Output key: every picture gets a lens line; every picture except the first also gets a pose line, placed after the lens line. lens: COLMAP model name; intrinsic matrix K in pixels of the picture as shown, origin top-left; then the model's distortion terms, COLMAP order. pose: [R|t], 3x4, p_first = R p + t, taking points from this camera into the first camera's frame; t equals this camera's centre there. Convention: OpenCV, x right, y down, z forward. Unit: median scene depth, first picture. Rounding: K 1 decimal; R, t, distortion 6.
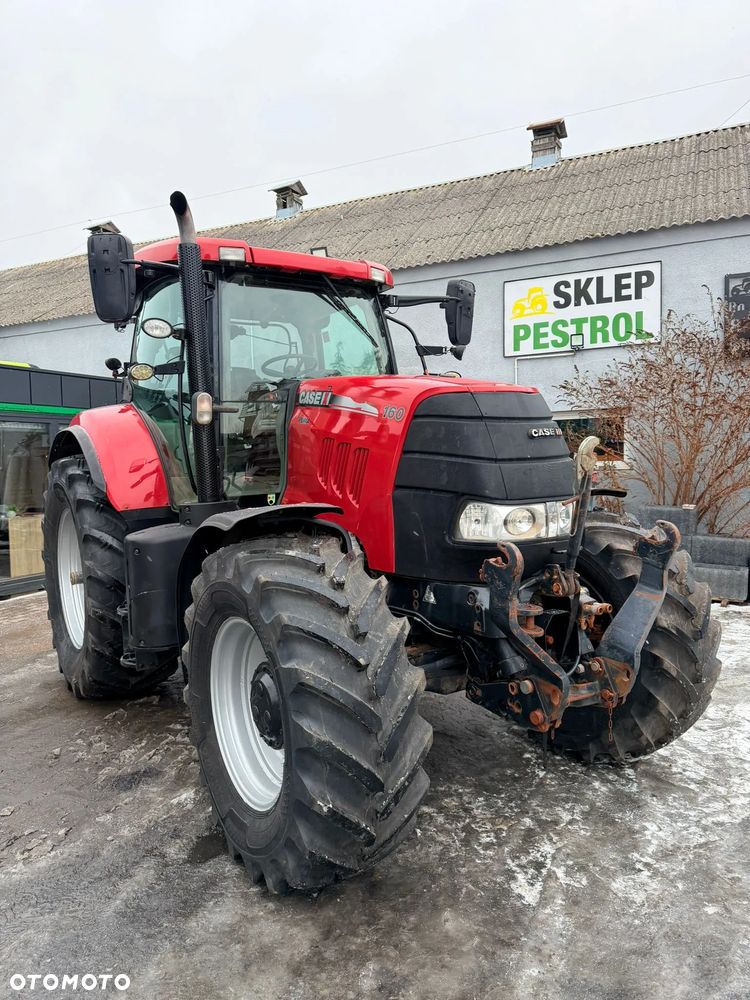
lens RADIAL K [[701.5, 0, 373.9], [0, 701.5, 494.3], [0, 0, 1]] dist [0.039094, -0.039960]
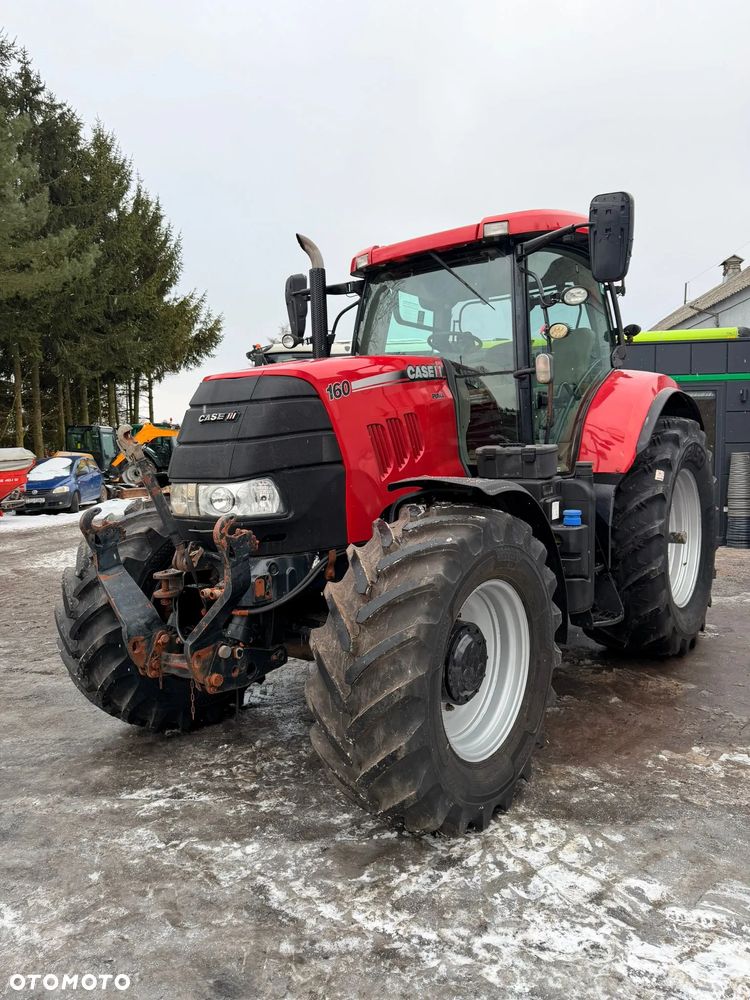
lens RADIAL K [[701.5, 0, 381.1], [0, 701.5, 493.9], [0, 0, 1]] dist [0.039094, -0.039960]
pose [[0.323993, 0.086945, -0.942056, 0.959401], [-0.033692, 0.996197, 0.080354, -0.048417], [0.945459, 0.005706, 0.325690, 0.651737]]
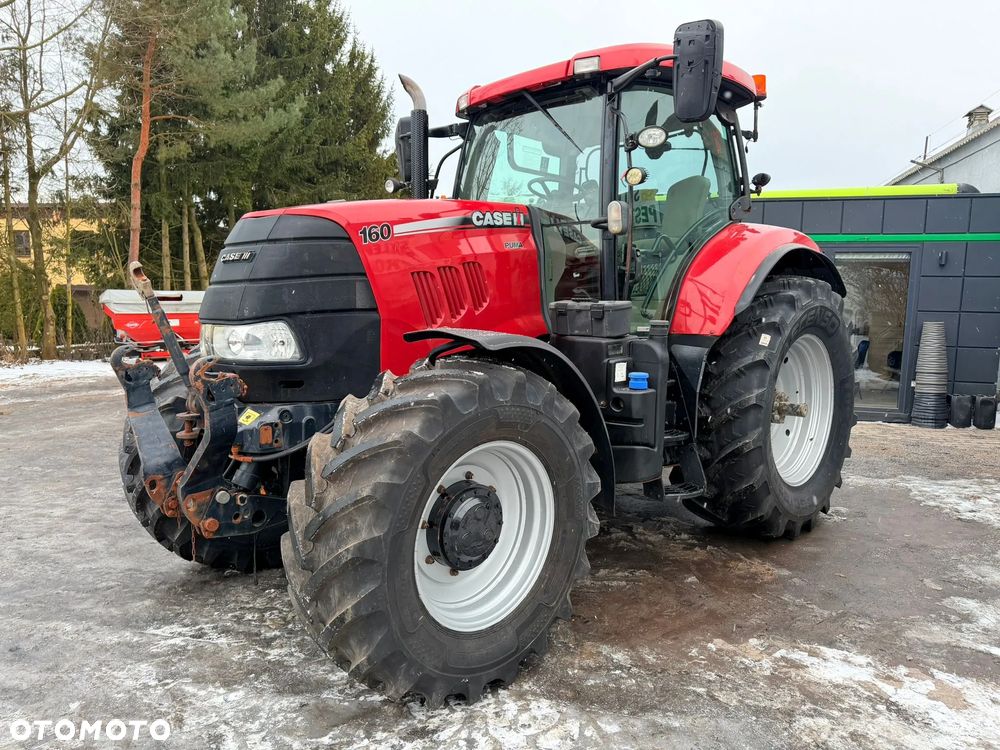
lens RADIAL K [[701.5, 0, 502.7], [0, 701.5, 373.6], [0, 0, 1]] dist [0.039094, -0.039960]
pose [[0.186989, 0.130829, -0.973611, 0.970231], [-0.067513, 0.990460, 0.120127, -0.051143], [0.980039, 0.043269, 0.194038, 0.866324]]
